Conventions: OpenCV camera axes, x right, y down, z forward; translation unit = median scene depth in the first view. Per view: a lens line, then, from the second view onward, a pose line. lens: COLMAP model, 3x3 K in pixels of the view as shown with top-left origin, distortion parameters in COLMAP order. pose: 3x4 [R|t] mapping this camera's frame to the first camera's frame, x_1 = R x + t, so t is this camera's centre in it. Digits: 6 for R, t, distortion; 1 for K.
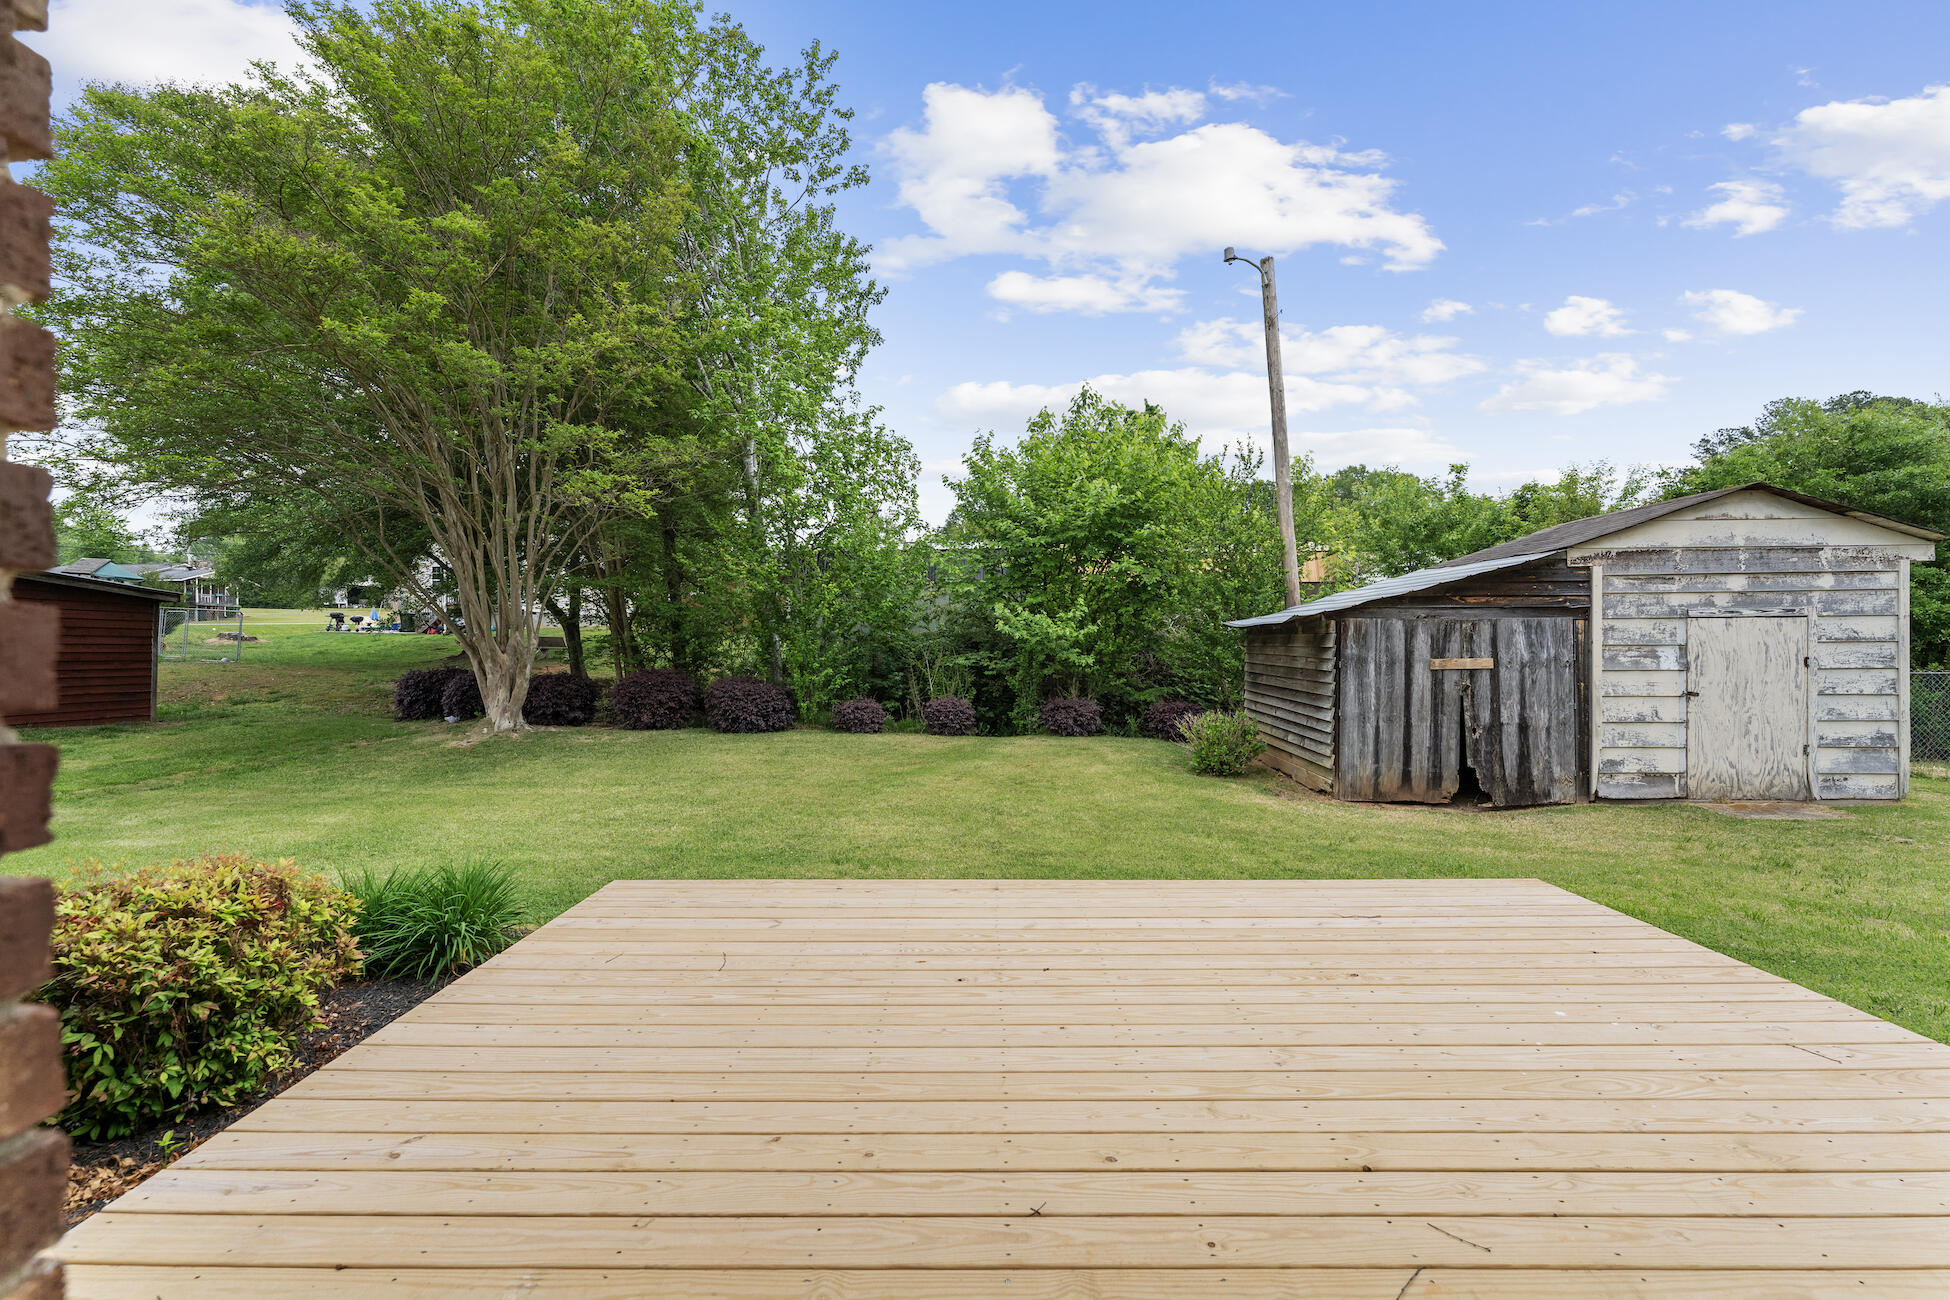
lens RADIAL K [[775.2, 0, 975.0], [0, 775.2, 650.0], [0, 0, 1]] dist [0.001463, 0.000015]
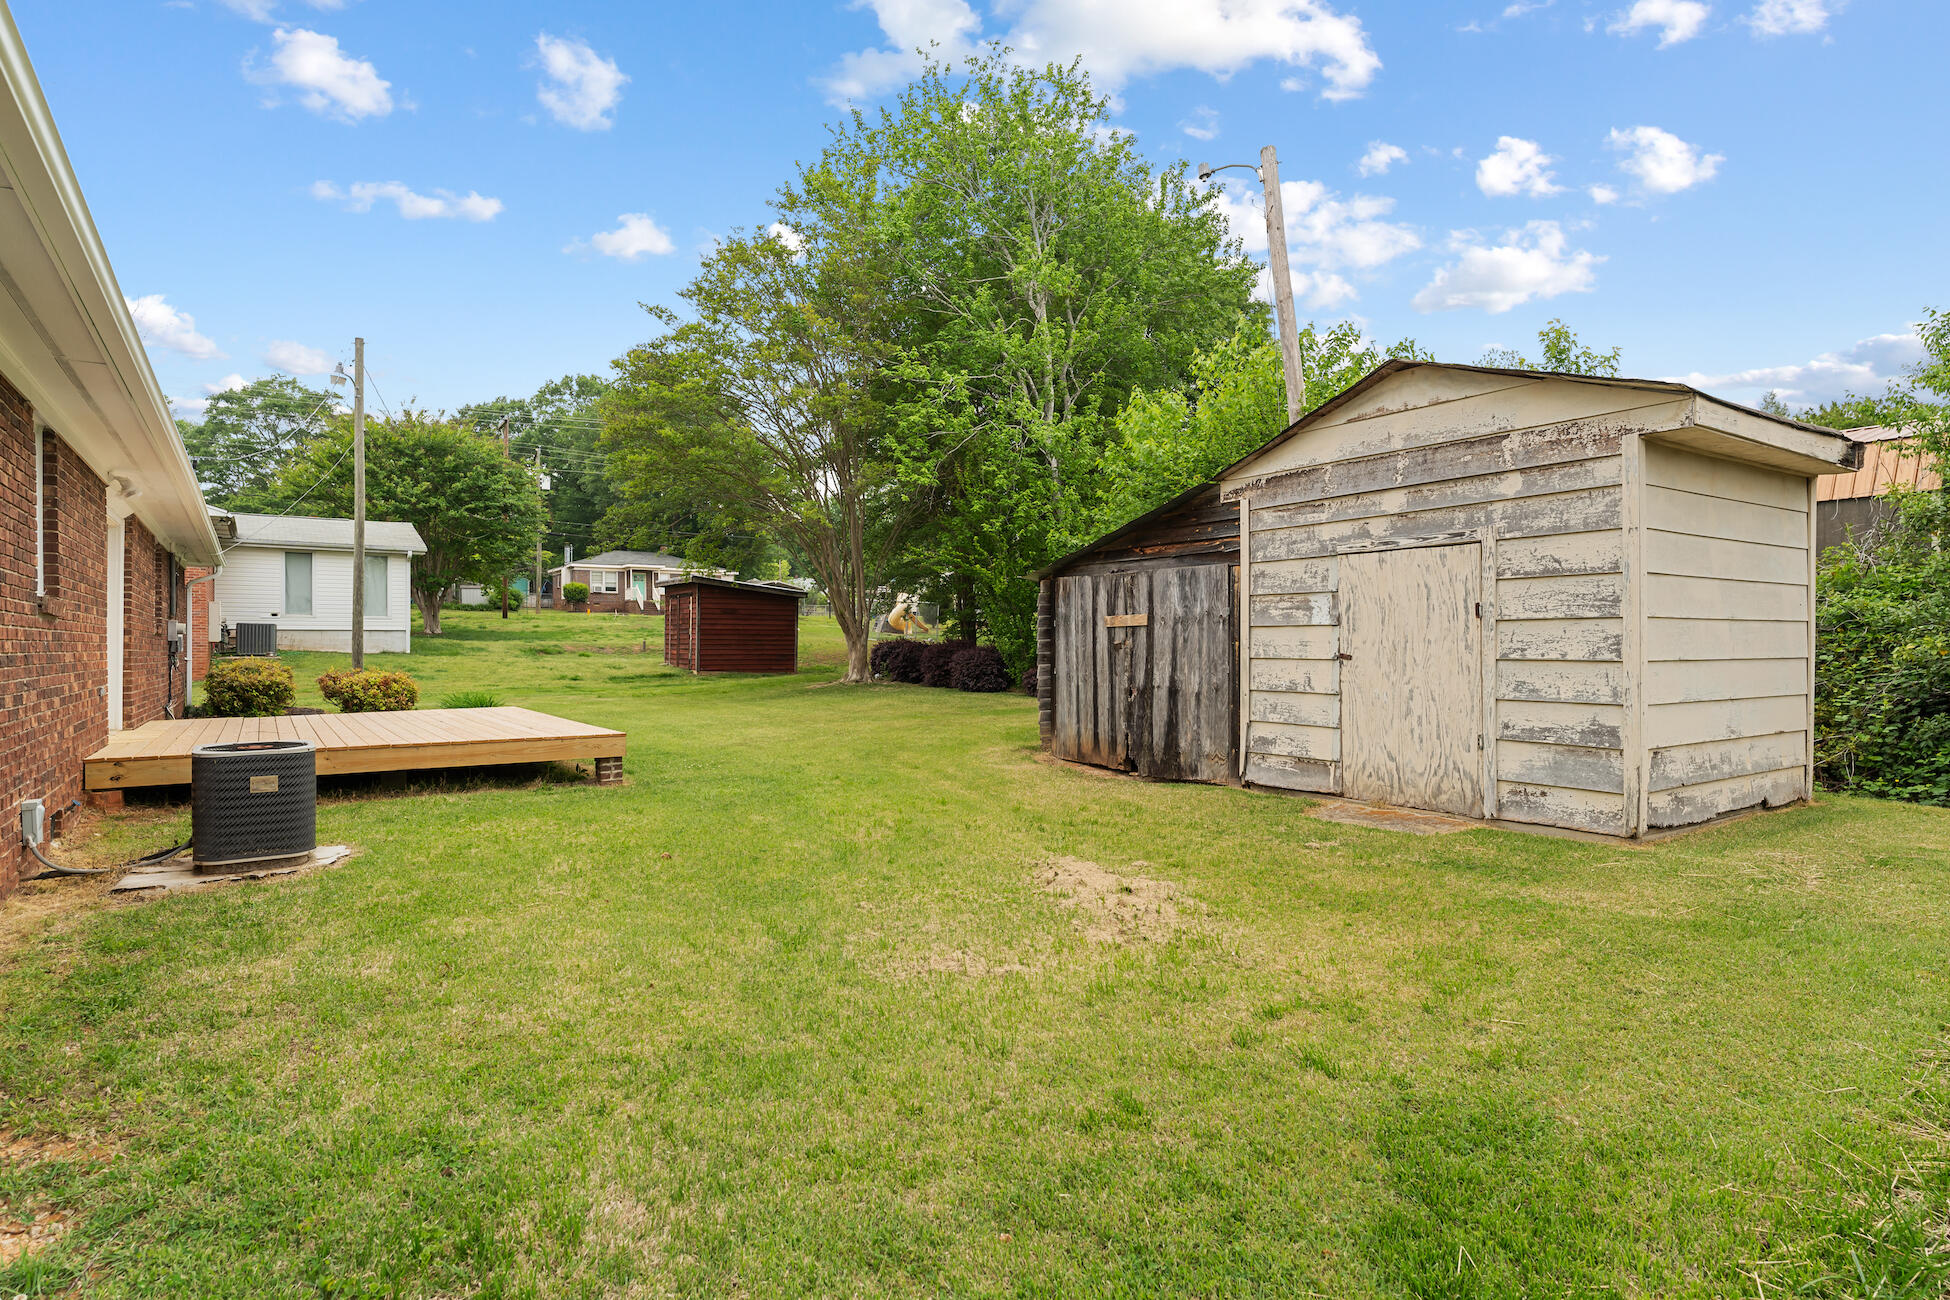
lens RADIAL K [[1069.5, 0, 975.0], [0, 1069.5, 650.0], [0, 0, 1]] dist [0.000099, -0.000137]
pose [[0.567160, 0.007595, -0.823573, 1.573053], [0.007492, 0.999869, 0.014380, 0.032717], [0.823574, -0.014326, 0.567028, 0.123212]]
